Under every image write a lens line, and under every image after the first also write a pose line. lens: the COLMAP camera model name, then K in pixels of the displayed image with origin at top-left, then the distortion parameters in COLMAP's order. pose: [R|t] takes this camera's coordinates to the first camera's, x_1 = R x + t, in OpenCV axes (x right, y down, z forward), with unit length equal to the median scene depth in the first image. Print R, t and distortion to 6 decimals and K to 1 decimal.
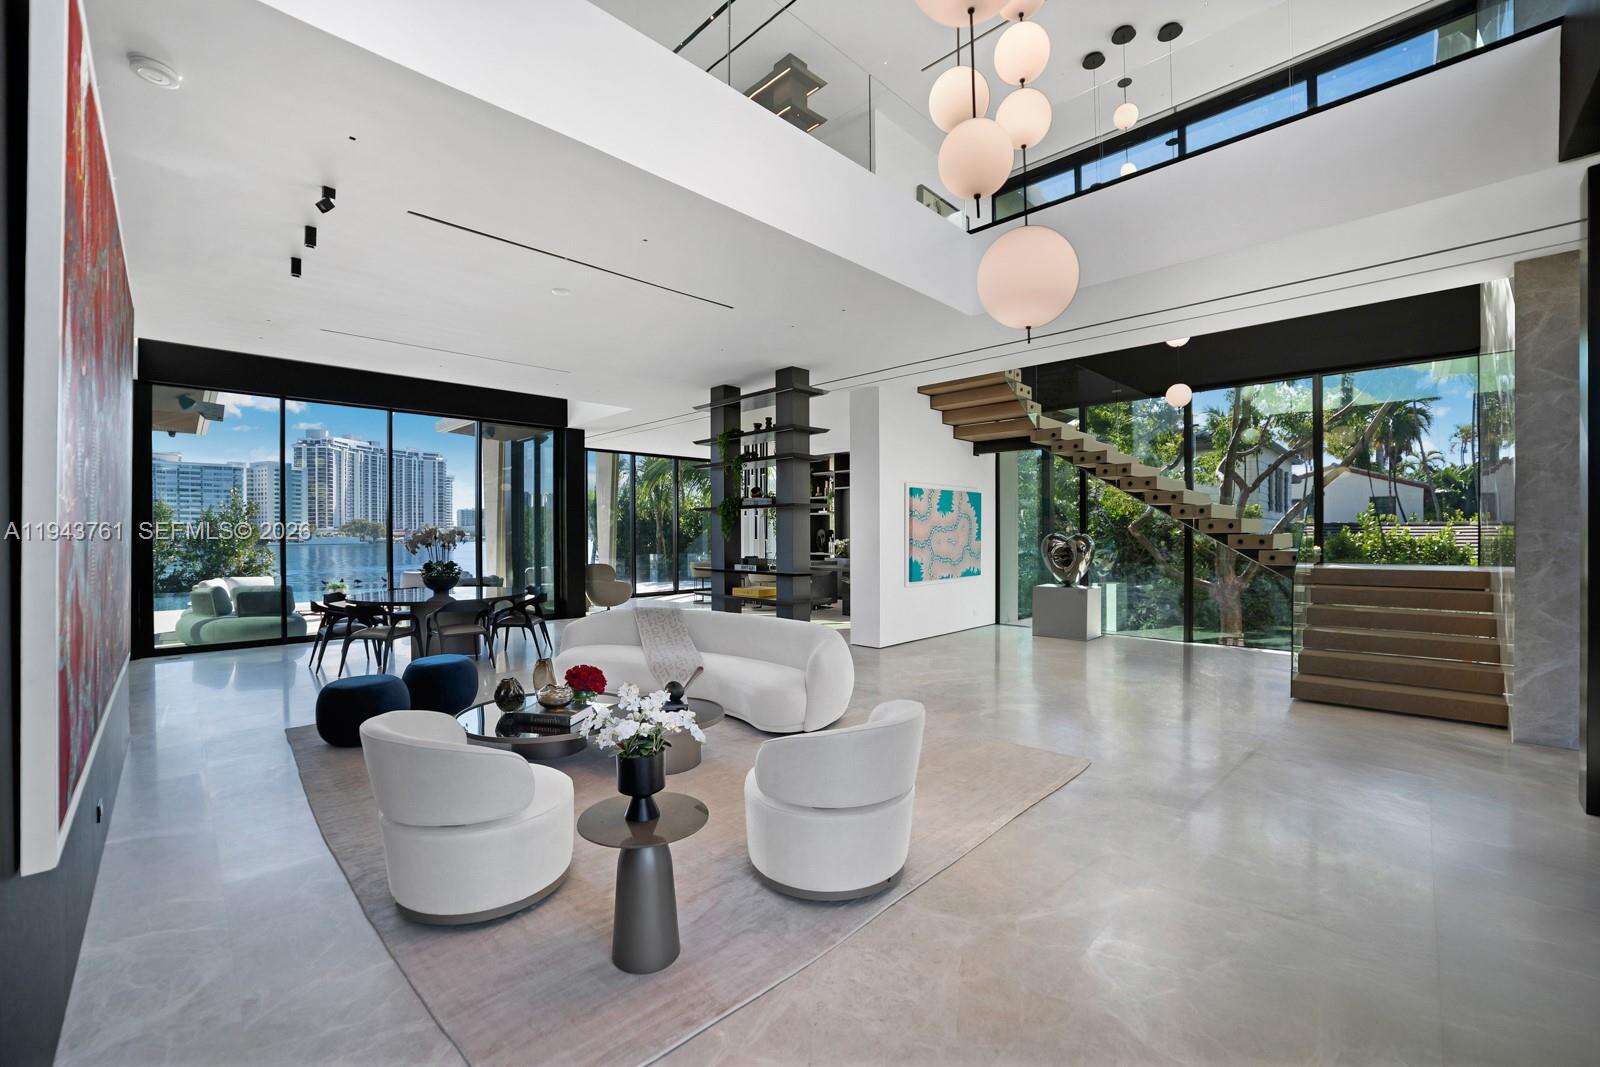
lens RADIAL K [[672.6, 0, 800.0], [0, 672.6, 533.5], [0, 0, 1]] dist [0.000535, 0.000071]
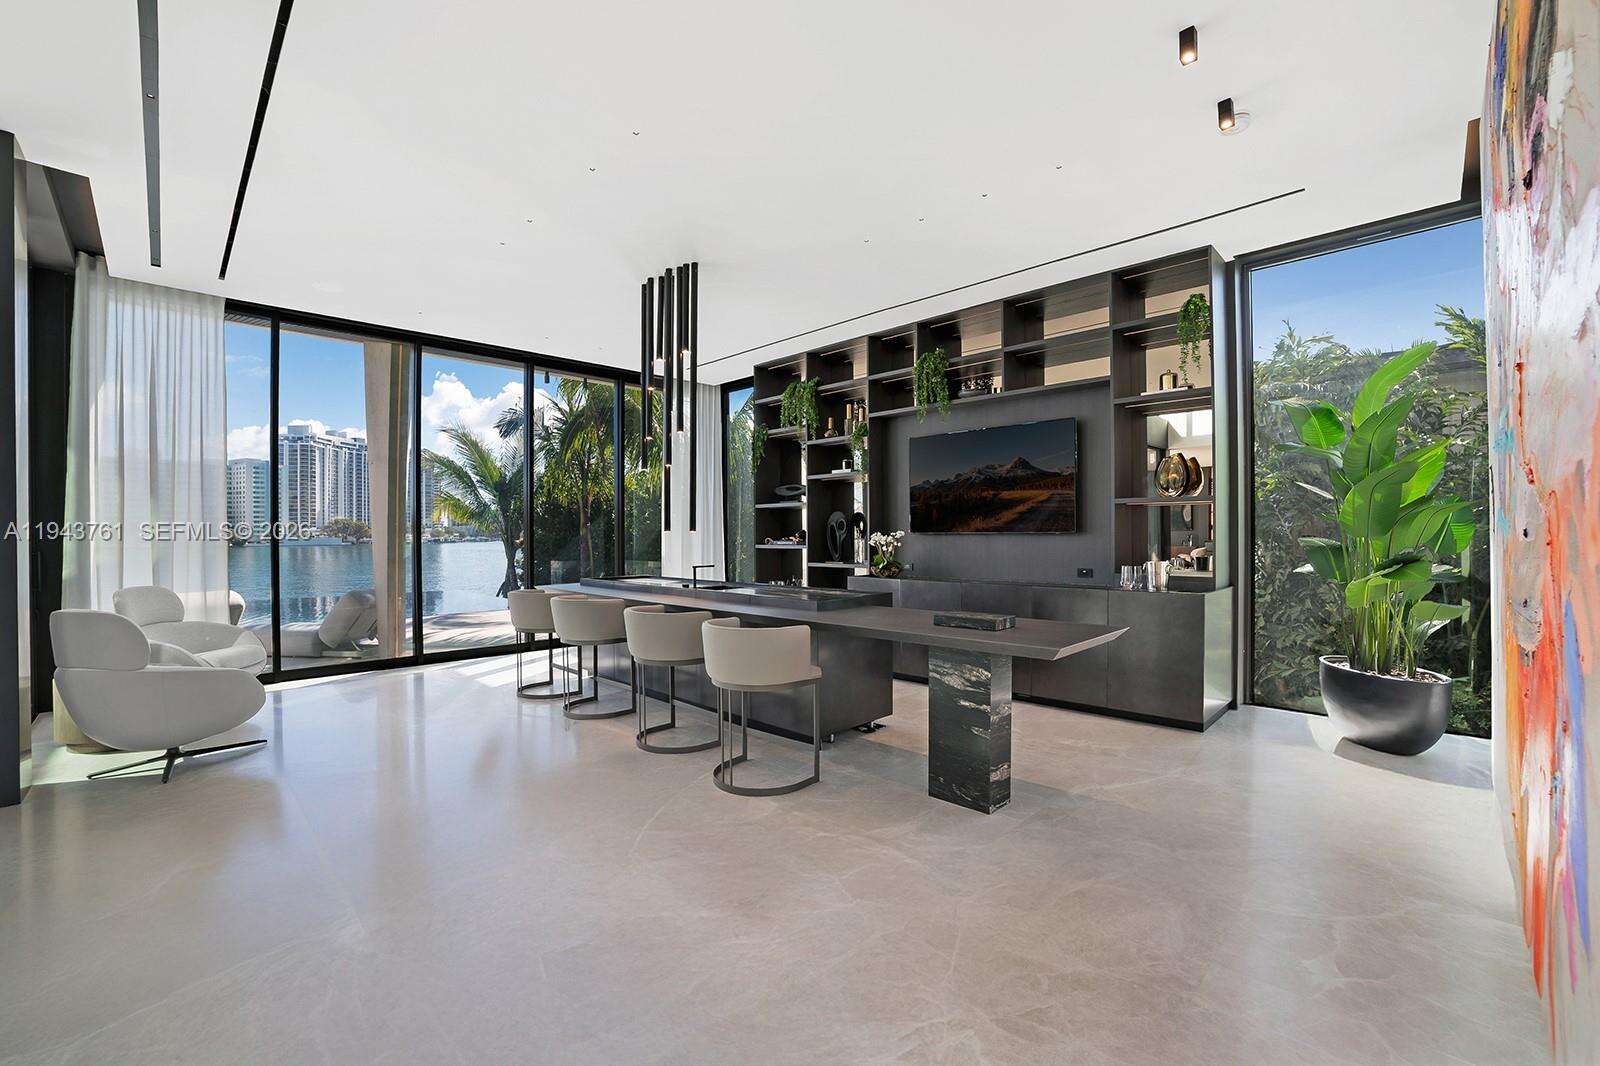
lens RADIAL K [[684.7, 0, 800.0], [0, 684.7, 533.0], [0, 0, 1]] dist [-0.061002, 0.019472]
pose [[0.999980, -0.002284, -0.005829, 0.009374], [0.002278, 0.999997, -0.001043, 0.008795], [0.005832, 0.001029, 0.999982, 0.527719]]
